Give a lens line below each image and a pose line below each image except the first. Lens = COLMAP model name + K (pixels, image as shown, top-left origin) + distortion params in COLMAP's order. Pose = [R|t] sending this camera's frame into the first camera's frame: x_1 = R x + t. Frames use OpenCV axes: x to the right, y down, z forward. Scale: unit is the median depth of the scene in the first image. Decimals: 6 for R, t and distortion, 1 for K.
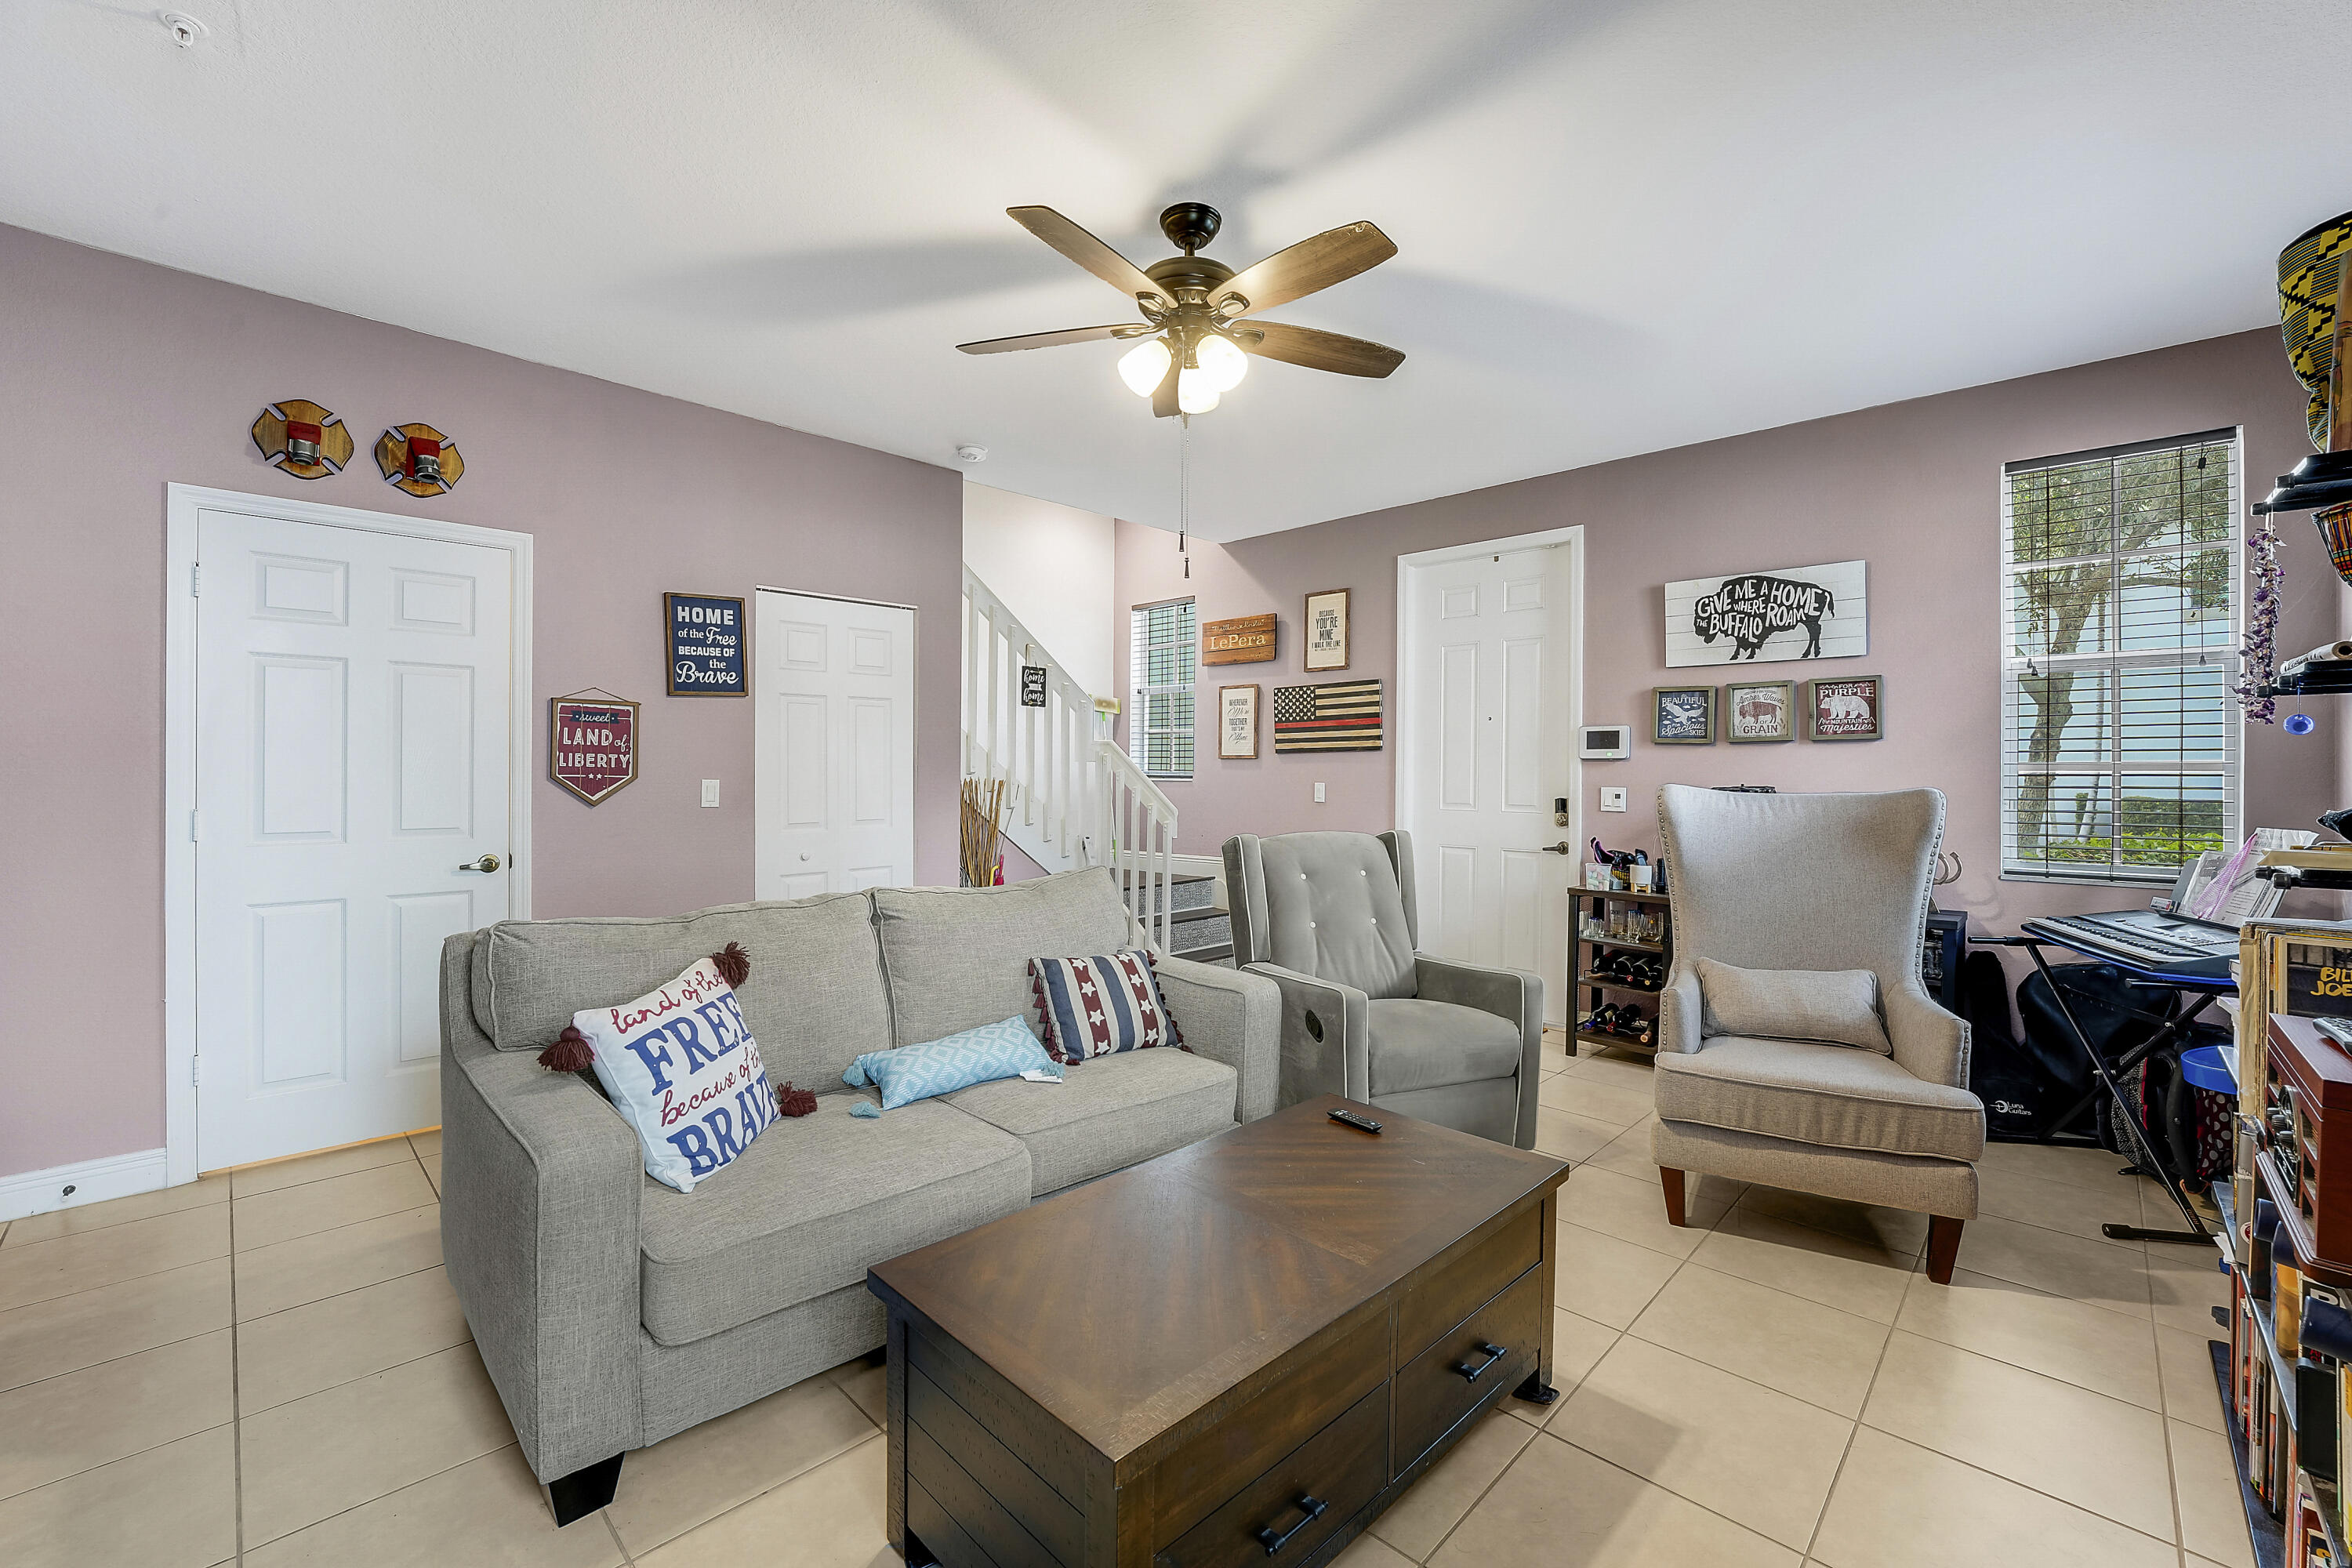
lens RADIAL K [[976.4, 0, 1176.6], [0, 976.4, 777.5], [0, 0, 1]] dist [-0.001602, 0.000062]
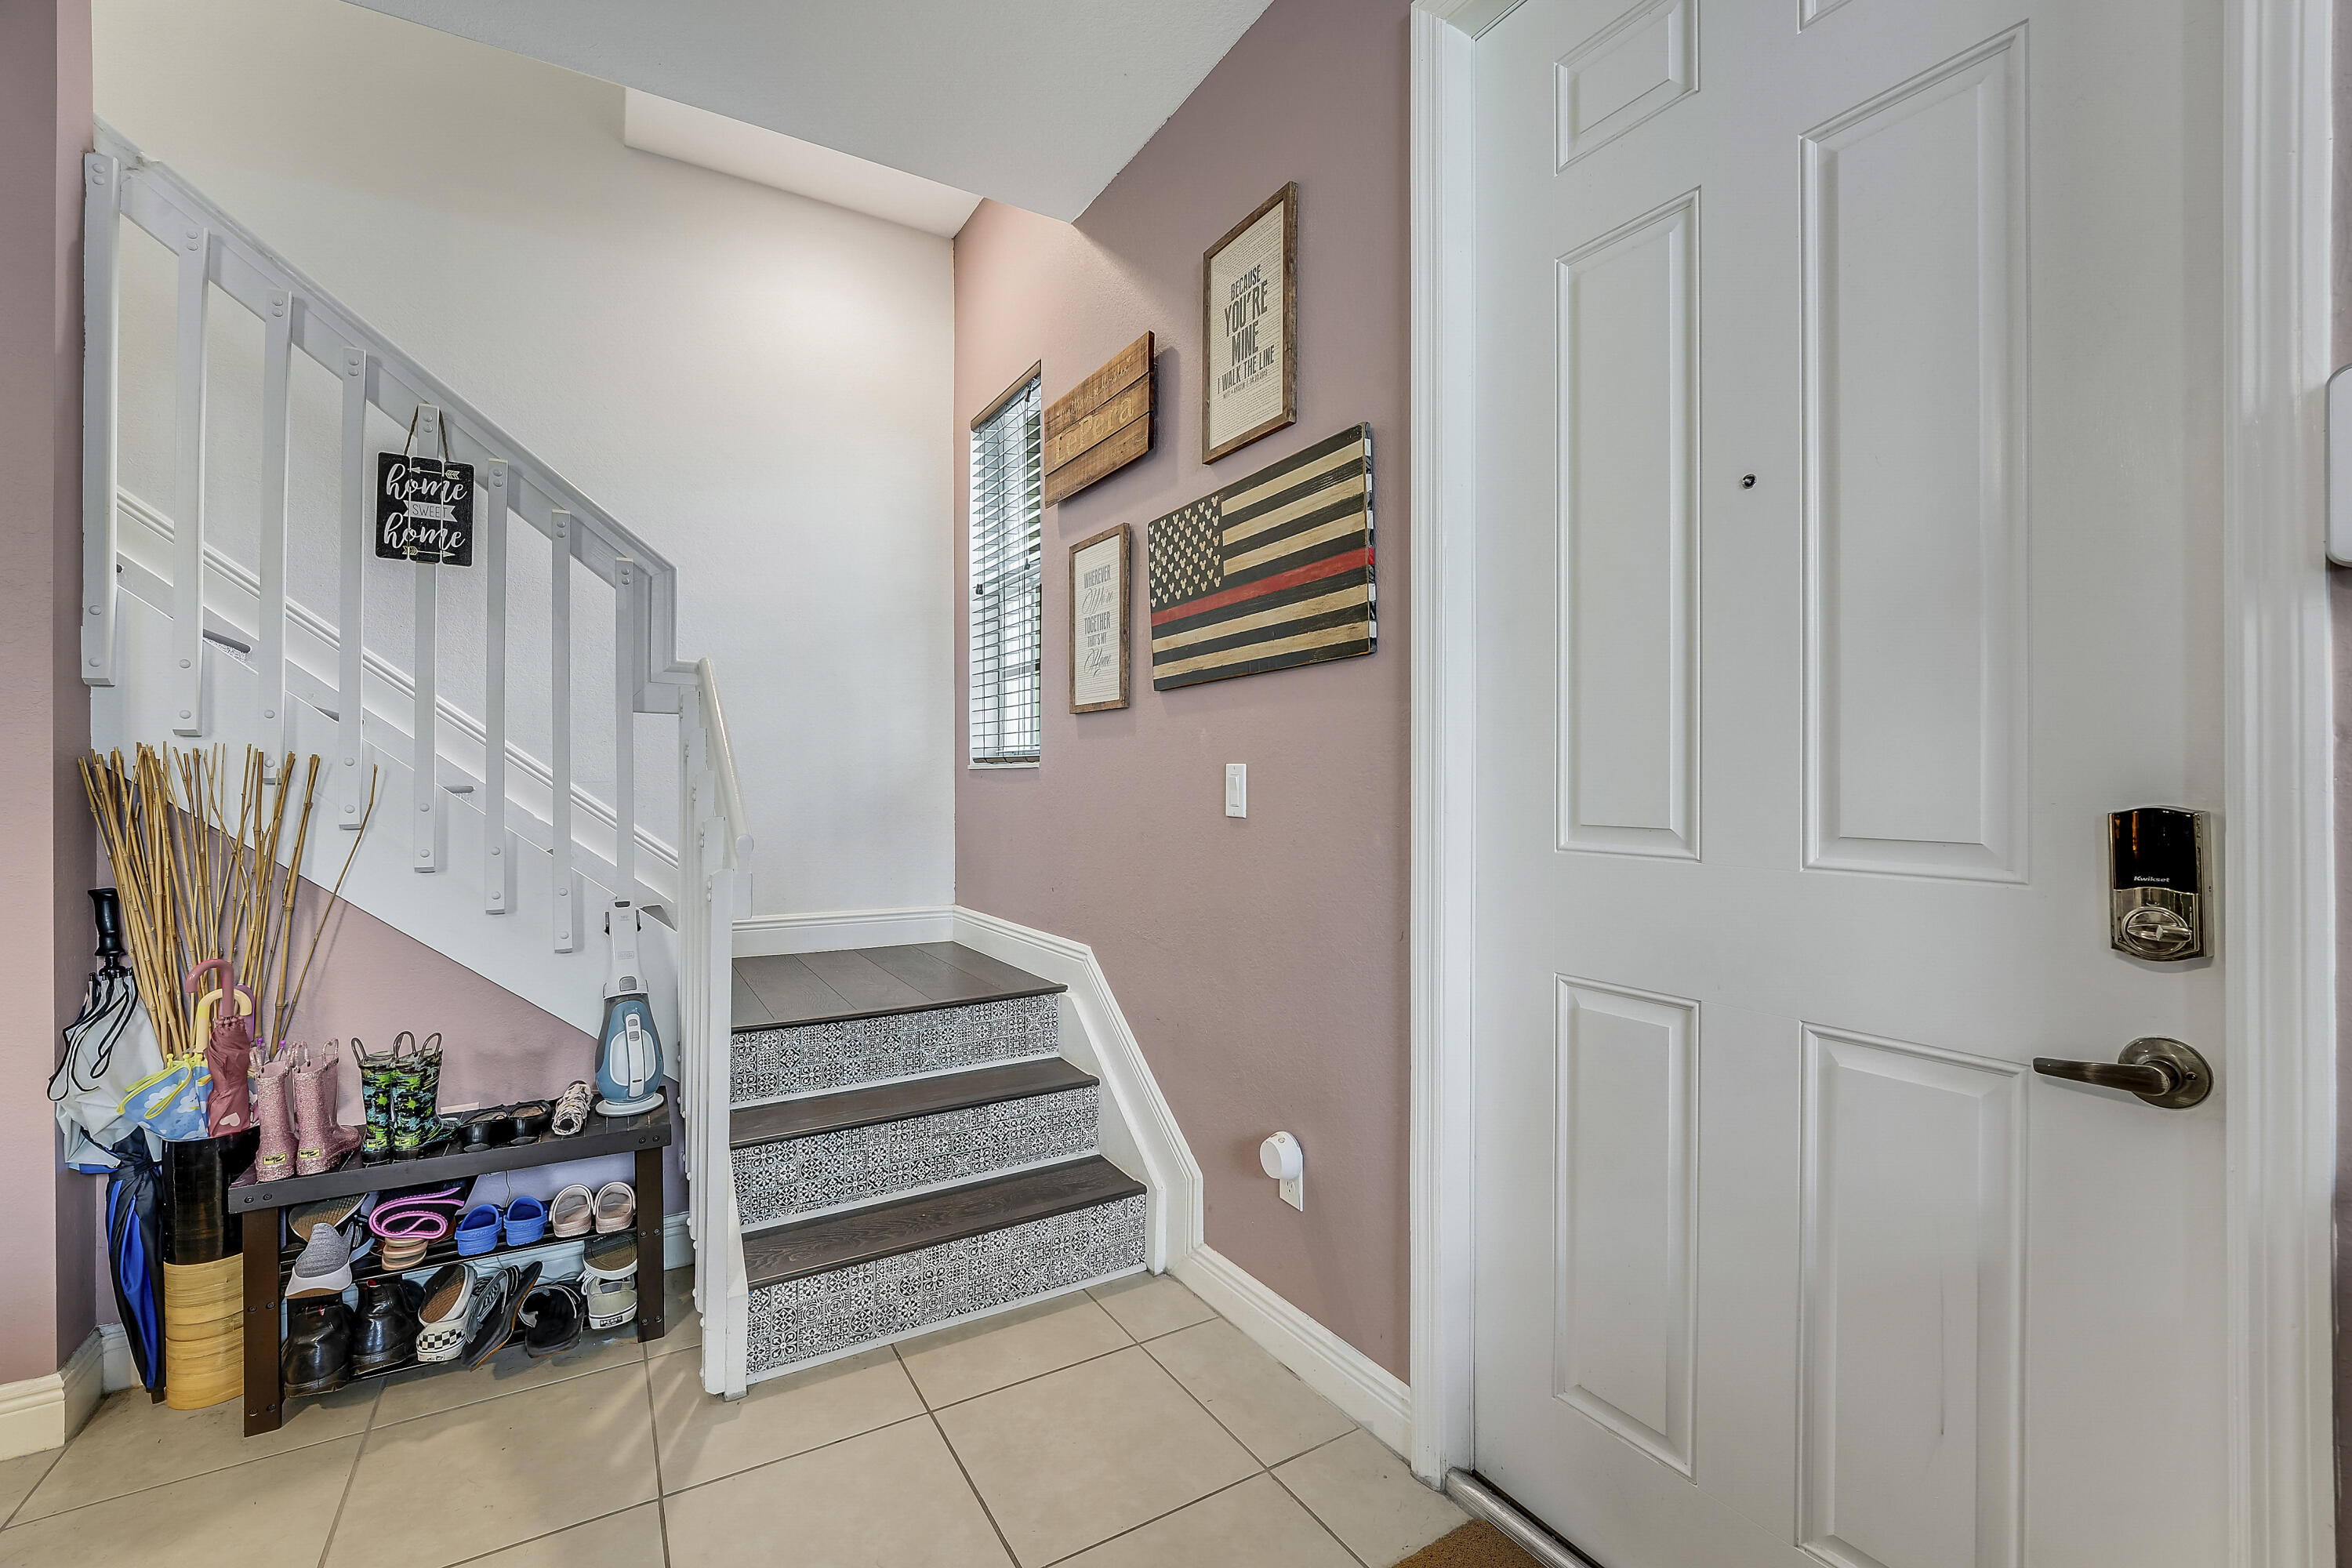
lens RADIAL K [[993.9, 0, 1174.1], [0, 993.9, 777.8], [0, 0, 1]] dist [-0.031367, 0.000144]
pose [[0.973623, -0.001774, -0.228156, 0.212641], [0.000538, 0.999985, -0.005479, 0.013013], [0.228162, 0.005211, 0.973609, 0.657089]]
